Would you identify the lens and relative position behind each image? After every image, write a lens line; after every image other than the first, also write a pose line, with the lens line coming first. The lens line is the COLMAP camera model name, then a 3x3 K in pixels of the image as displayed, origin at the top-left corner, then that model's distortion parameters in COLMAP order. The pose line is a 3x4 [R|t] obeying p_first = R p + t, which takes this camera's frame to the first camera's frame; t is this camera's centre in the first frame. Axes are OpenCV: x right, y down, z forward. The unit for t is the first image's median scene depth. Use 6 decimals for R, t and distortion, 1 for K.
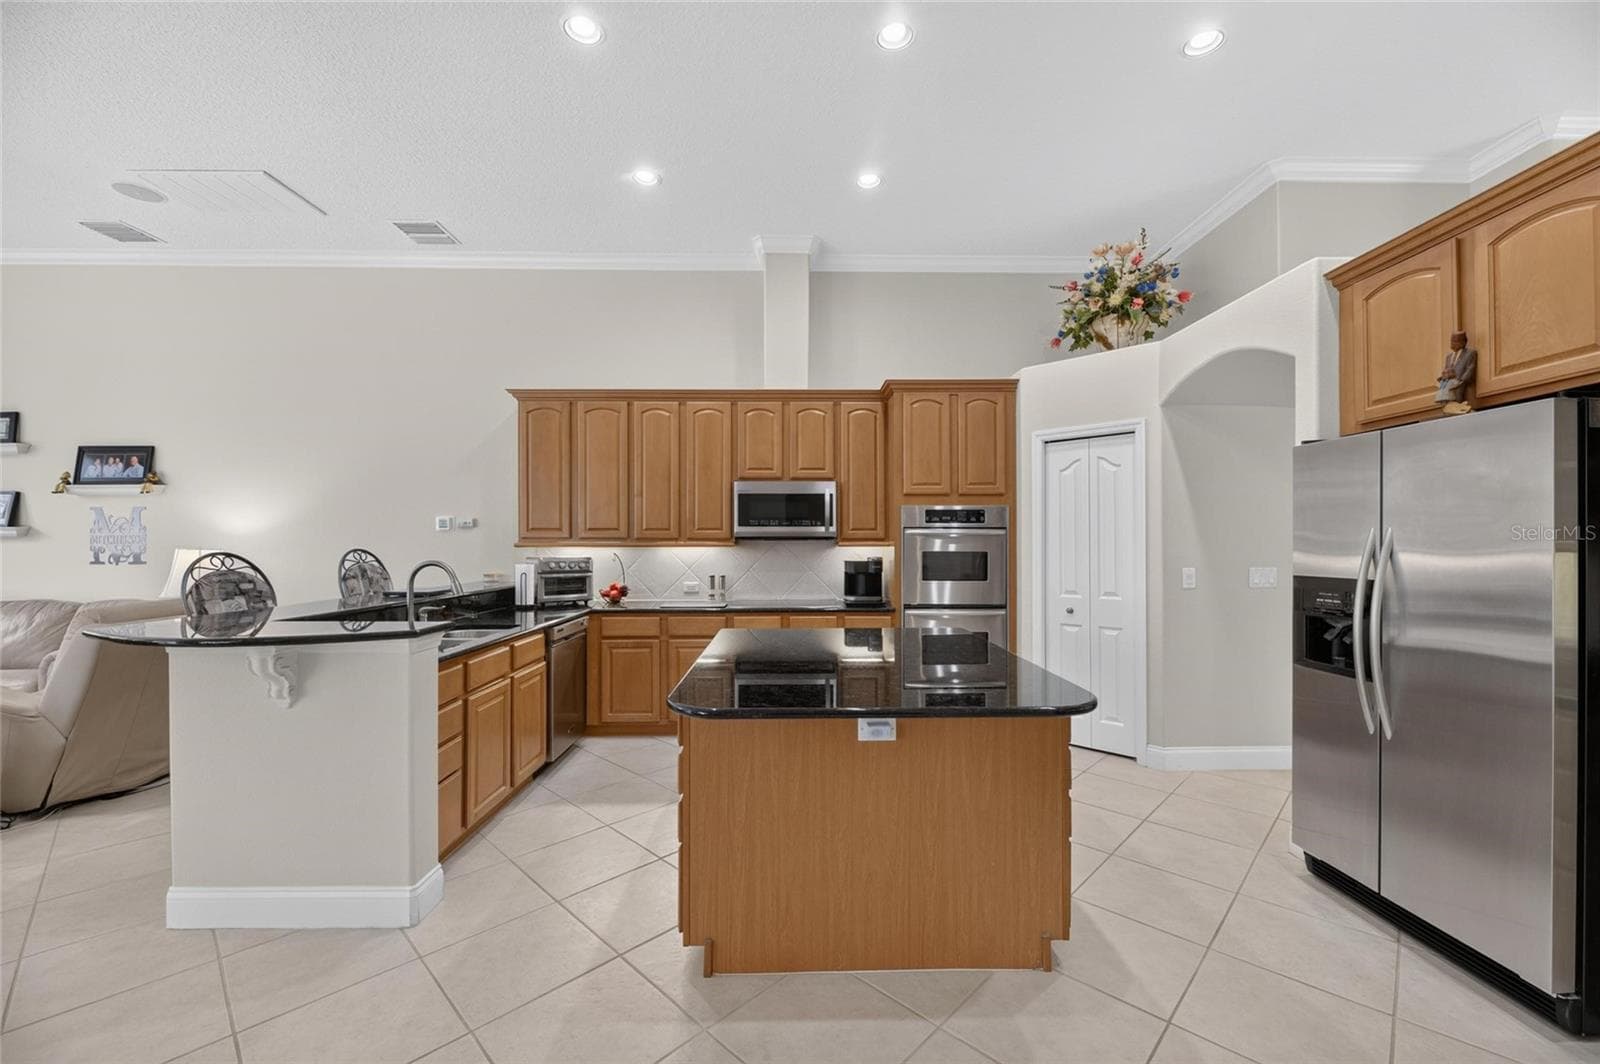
lens RADIAL K [[646.0, 0, 807.1], [0, 646.0, 539.7], [0, 0, 1]] dist [-0.000008, -0.001323]
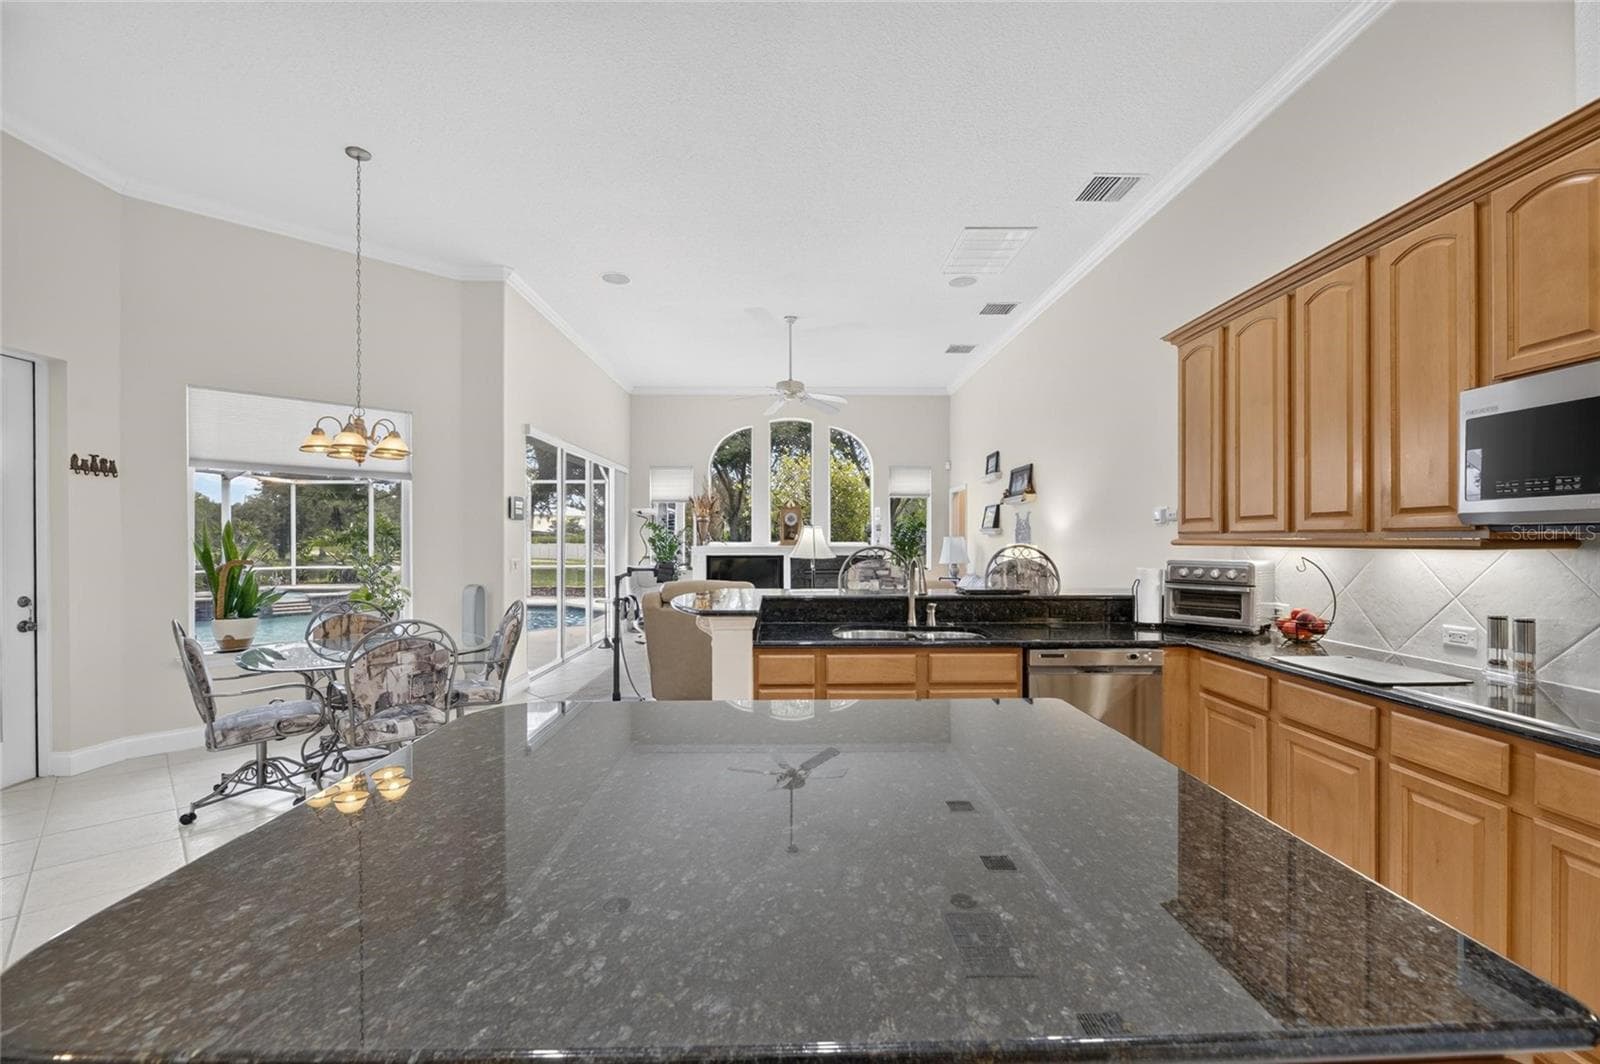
lens RADIAL K [[646.0, 0, 807.6], [0, 646.0, 543.1], [0, 0, 1]] dist [-0.000008, -0.001323]
pose [[0.015546, 0.009768, -0.999831, 0.302890], [0.008424, 0.999916, 0.009900, -0.001491], [0.999844, -0.008577, 0.015463, 0.587779]]
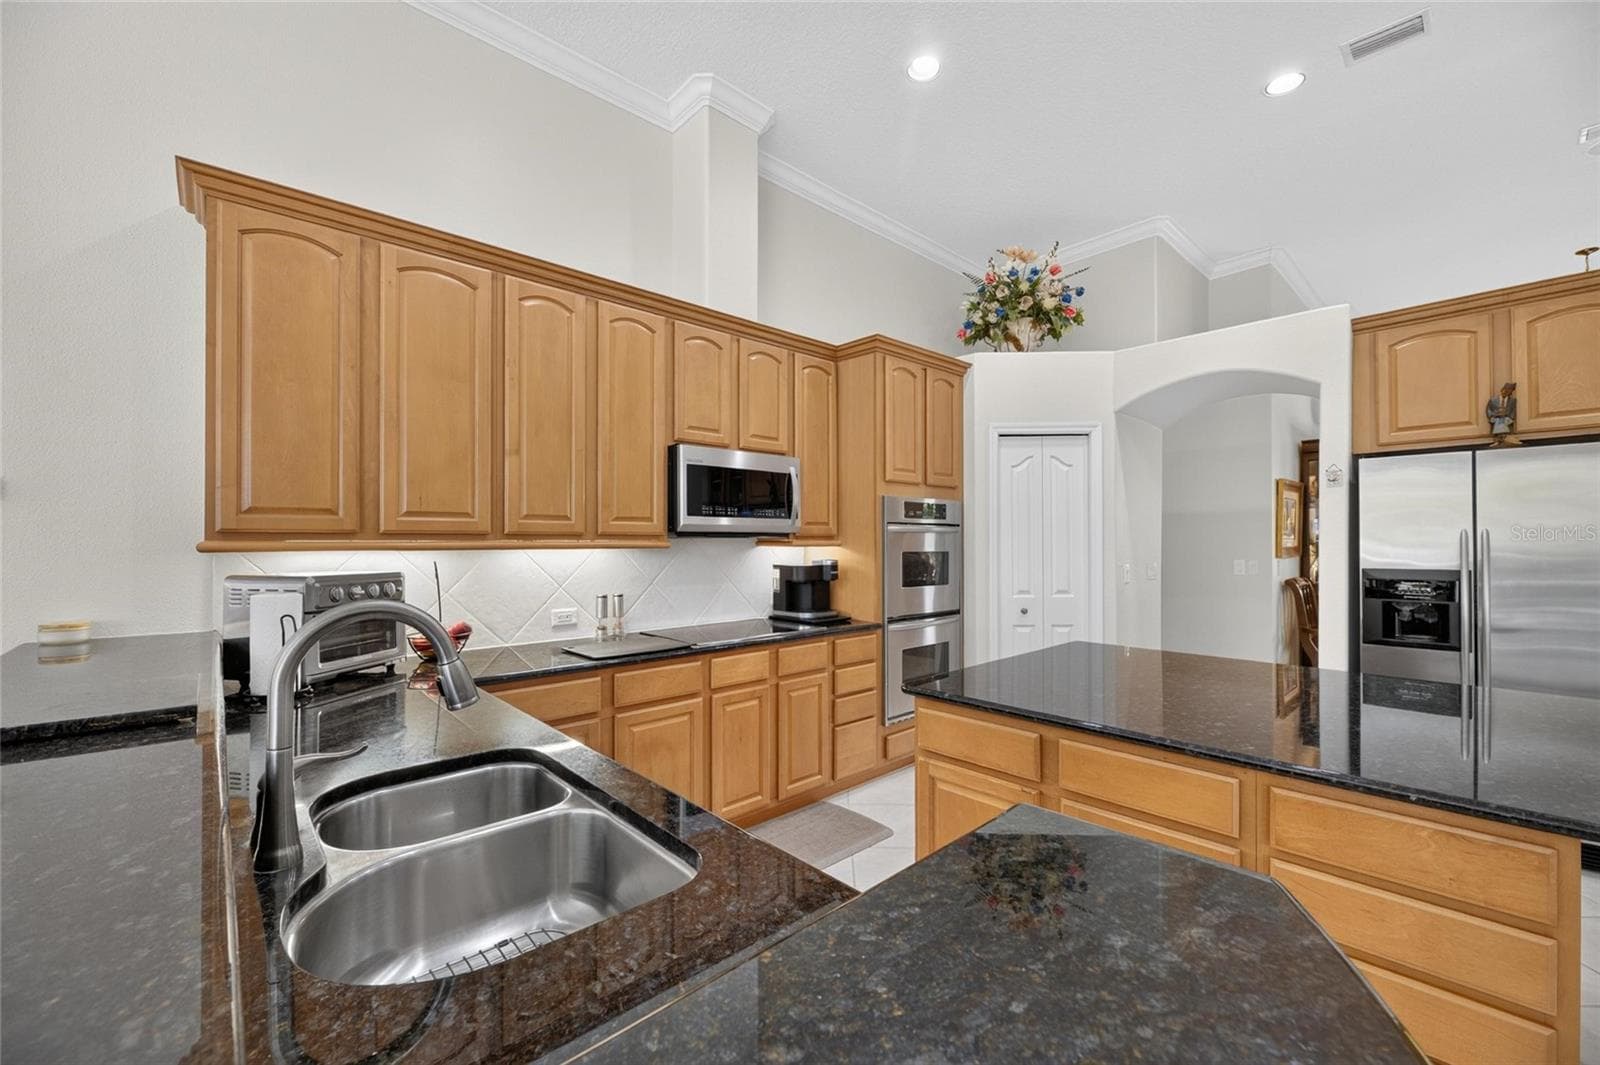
lens RADIAL K [[646.0, 0, 796.4], [0, 646.0, 537.6], [0, 0, 1]] dist [-0.000008, -0.001323]
pose [[0.745948, 0.003925, 0.665992, -0.460097], [-0.002264, 0.999992, -0.003358, 0.002899], [-0.666000, 0.000997, 0.745951, 0.465836]]
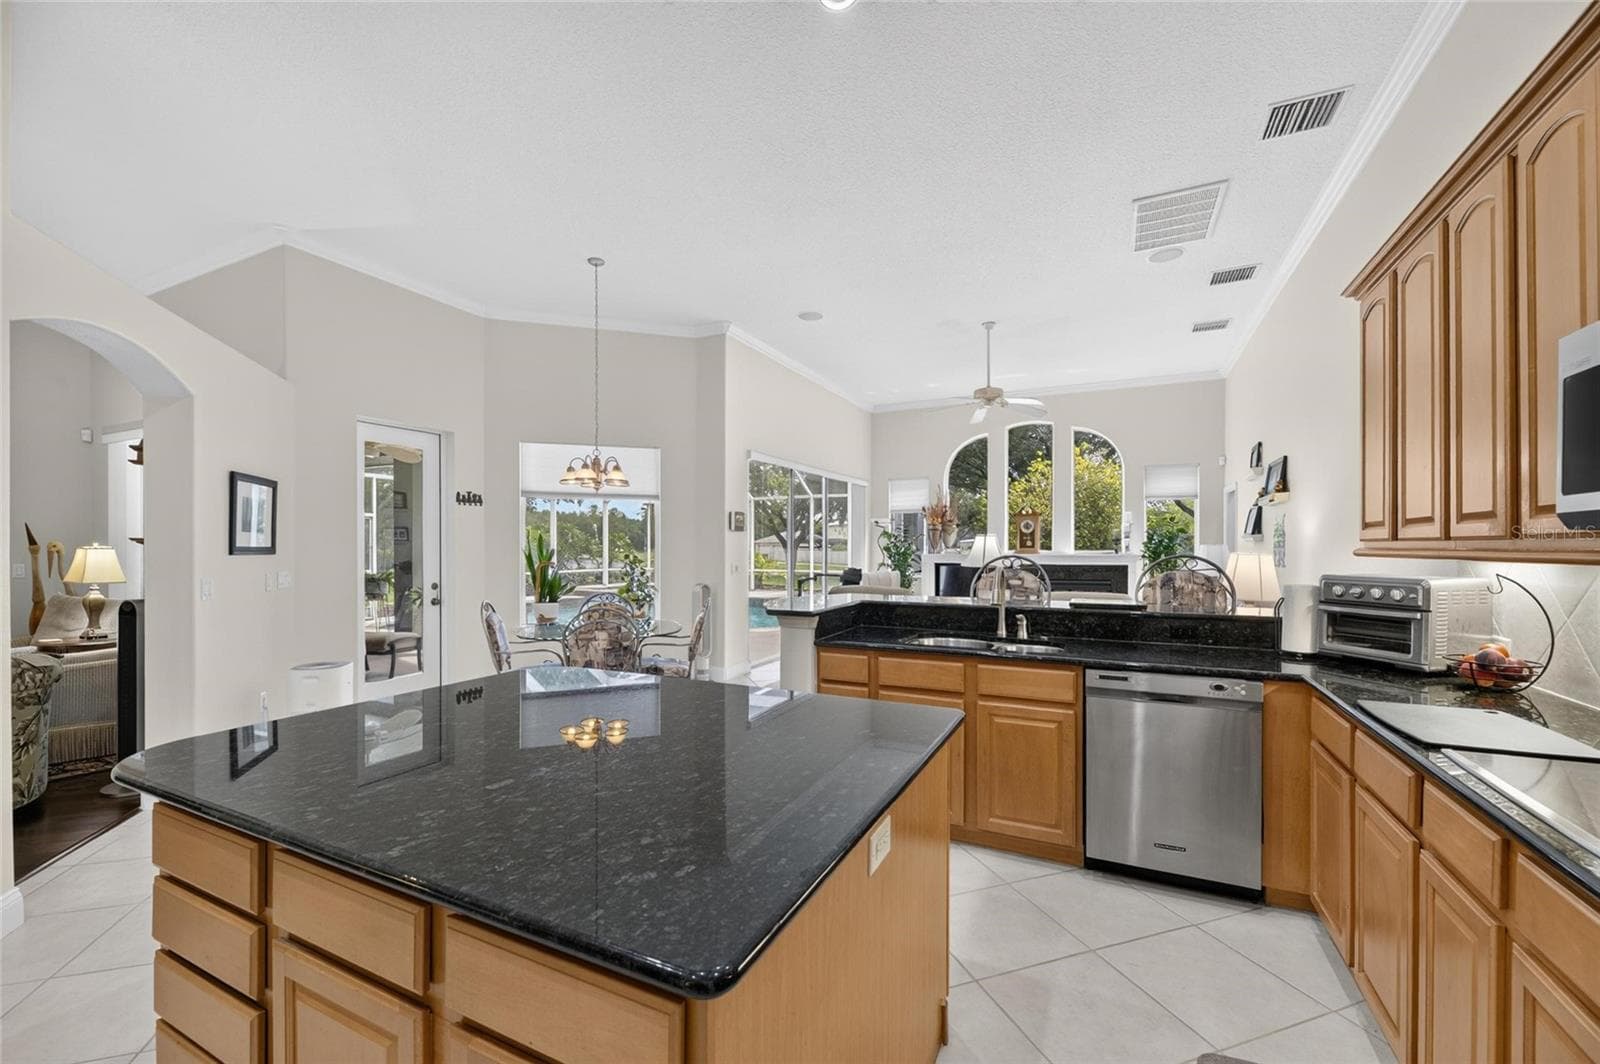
lens RADIAL K [[646.0, 0, 826.1], [0, 646.0, 549.2], [0, 0, 1]] dist [-0.000008, -0.001323]
pose [[-0.437761, 0.006209, -0.899070, 0.296850], [0.007577, 0.999966, 0.003217, 0.000137], [0.899060, -0.005404, -0.437793, 0.863409]]
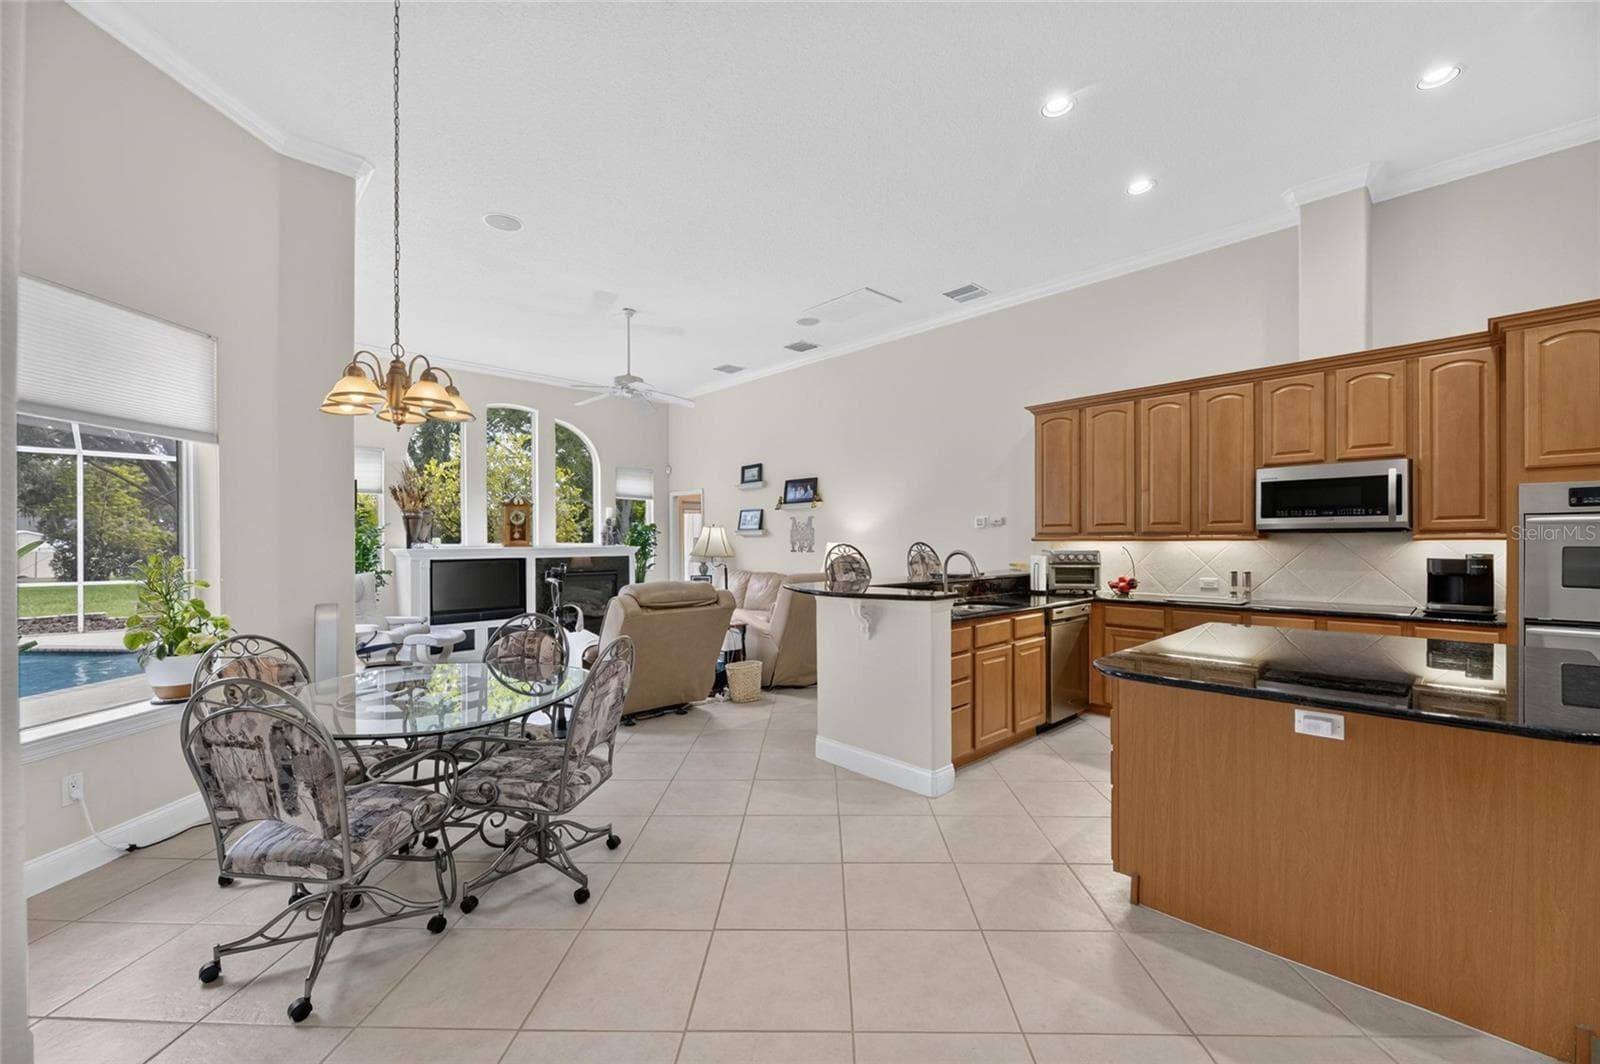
lens RADIAL K [[646.0, 0, 796.4], [0, 646.0, 545.9], [0, 0, 1]] dist [-0.000008, -0.001323]
pose [[0.669793, 0.004883, -0.742532, 0.134779], [0.005918, 0.999912, 0.011914, 0.003868], [0.742524, -0.012374, 0.669705, -0.103812]]
